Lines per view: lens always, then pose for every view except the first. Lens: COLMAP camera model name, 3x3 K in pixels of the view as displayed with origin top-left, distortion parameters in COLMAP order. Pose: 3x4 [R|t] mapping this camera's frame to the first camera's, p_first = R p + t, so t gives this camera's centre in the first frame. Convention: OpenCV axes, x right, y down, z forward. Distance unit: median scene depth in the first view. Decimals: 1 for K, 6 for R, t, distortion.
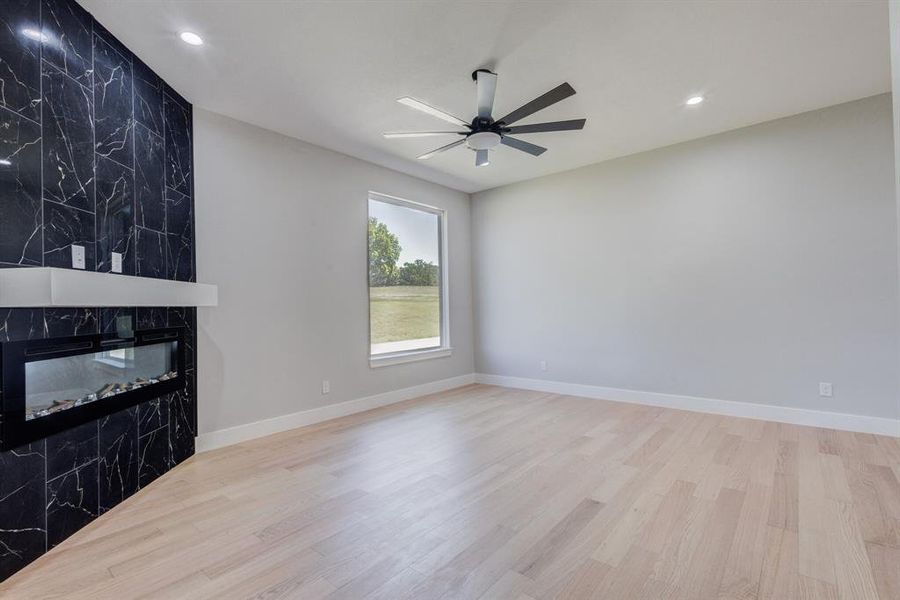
lens RADIAL K [[412.7, 0, 450.4], [0, 412.7, 299.1], [0, 0, 1]] dist [0.007319, -0.001104]
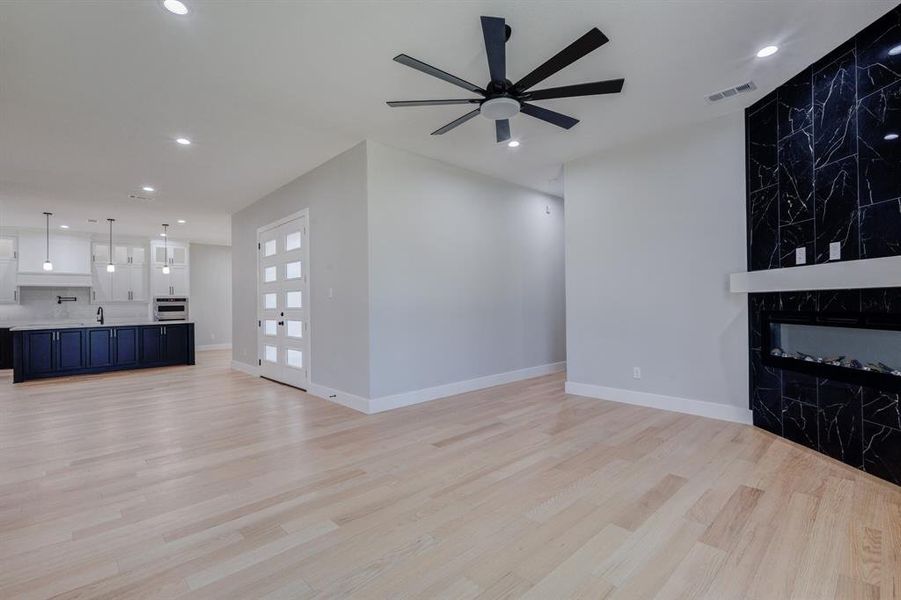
lens RADIAL K [[407.9, 0, 450.3], [0, 407.9, 299.4], [0, 0, 1]] dist [0.002387, -0.000259]
pose [[-0.993021, 0.037176, 0.111923, 0.130091], [0.034067, 0.998982, -0.029565, 0.043249], [-0.112908, -0.025546, -0.993277, 2.281146]]
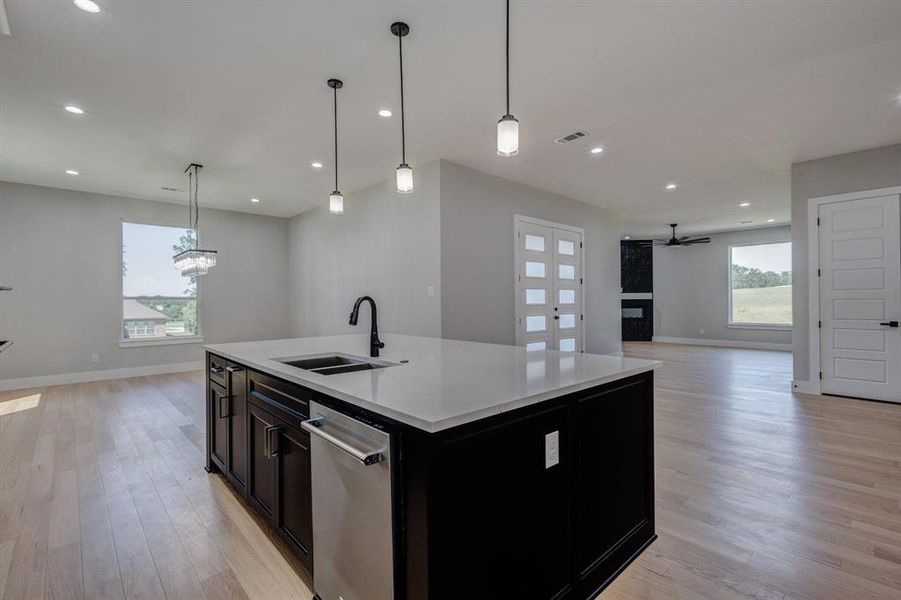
lens RADIAL K [[413.2, 0, 450.9], [0, 413.2, 299.1], [0, 0, 1]] dist [0.007319, -0.001104]
pose [[-0.120447, 0.016089, -0.992589, 4.110679], [0.024066, 0.999622, 0.013283, -0.091882], [0.992428, -0.022288, -0.120789, -0.343749]]
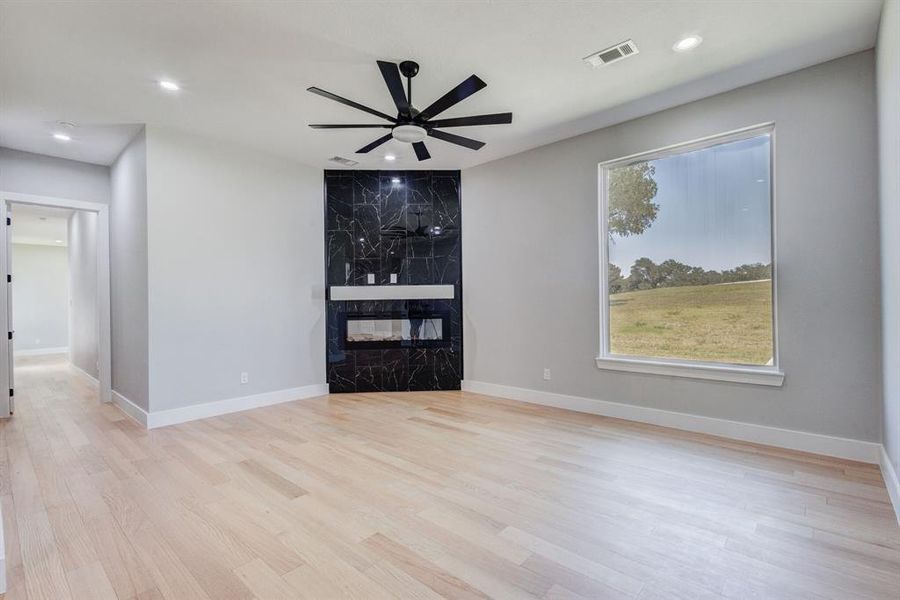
lens RADIAL K [[412.7, 0, 450.4], [0, 412.7, 299.1], [0, 0, 1]] dist [0.007319, -0.001104]
pose [[-0.029883, 0.014360, -0.999450, 1.318936], [0.032436, 0.999384, 0.013390, -0.001870], [0.999027, -0.032018, -0.030331, 1.377102]]
